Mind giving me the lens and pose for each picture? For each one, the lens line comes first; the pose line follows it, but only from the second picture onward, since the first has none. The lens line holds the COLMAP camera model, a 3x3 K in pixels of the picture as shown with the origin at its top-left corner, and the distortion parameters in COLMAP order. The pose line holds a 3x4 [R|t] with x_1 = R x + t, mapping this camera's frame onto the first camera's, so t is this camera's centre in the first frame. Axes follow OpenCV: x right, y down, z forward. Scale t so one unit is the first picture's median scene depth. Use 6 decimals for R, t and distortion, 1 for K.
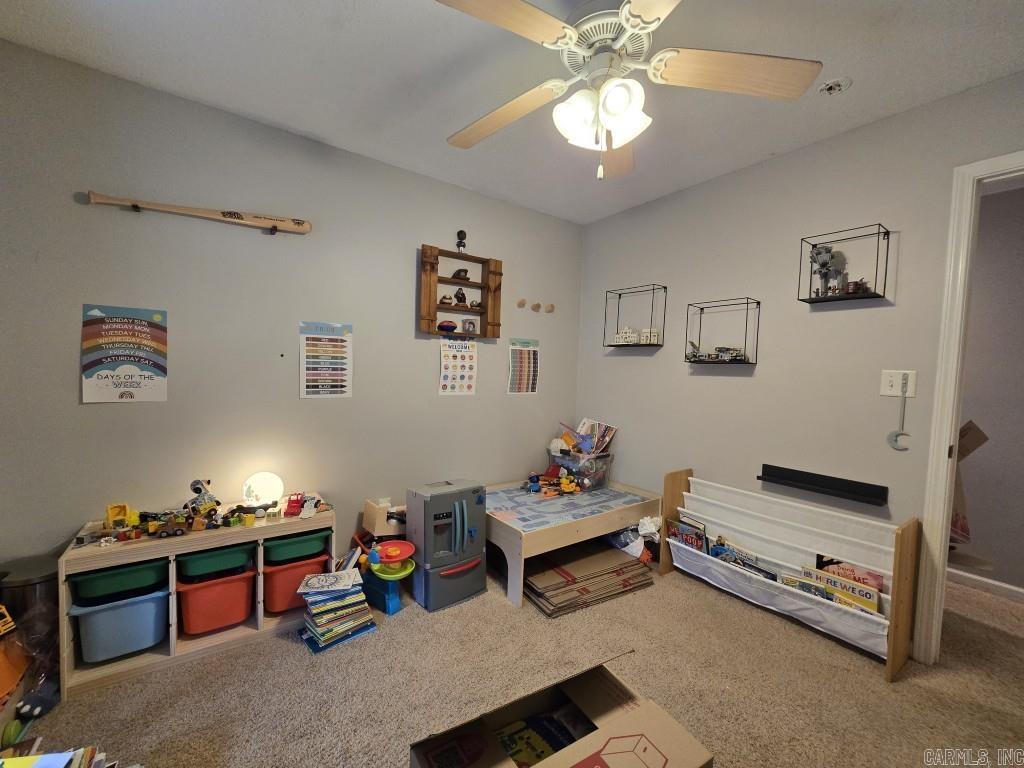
lens RADIAL K [[420.2, 0, 513.6], [0, 420.2, 386.8], [0, 0, 1]] dist [0.000916, 0.000846]
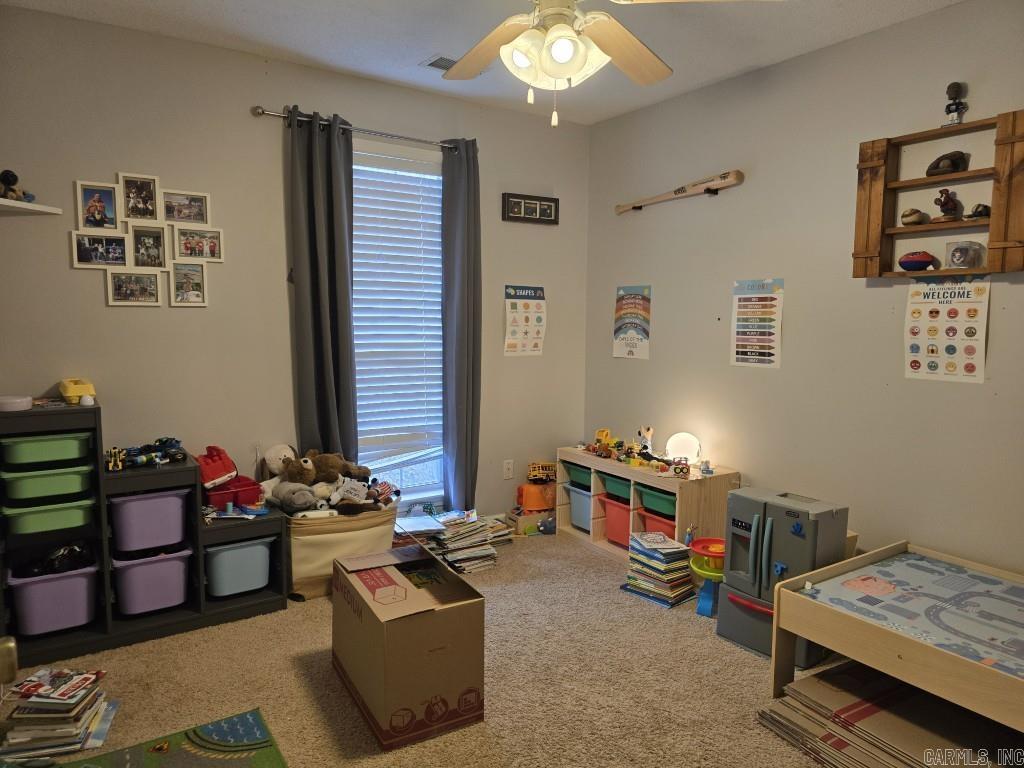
lens RADIAL K [[684.5, 0, 513.4], [0, 684.5, 382.8], [0, 0, 1]] dist [0.054370, -0.031497]
pose [[-0.029265, 0.070459, -0.997085, 0.956408], [-0.054018, 0.995943, 0.071964, -0.016129], [0.998111, 0.055967, -0.025340, 0.534551]]
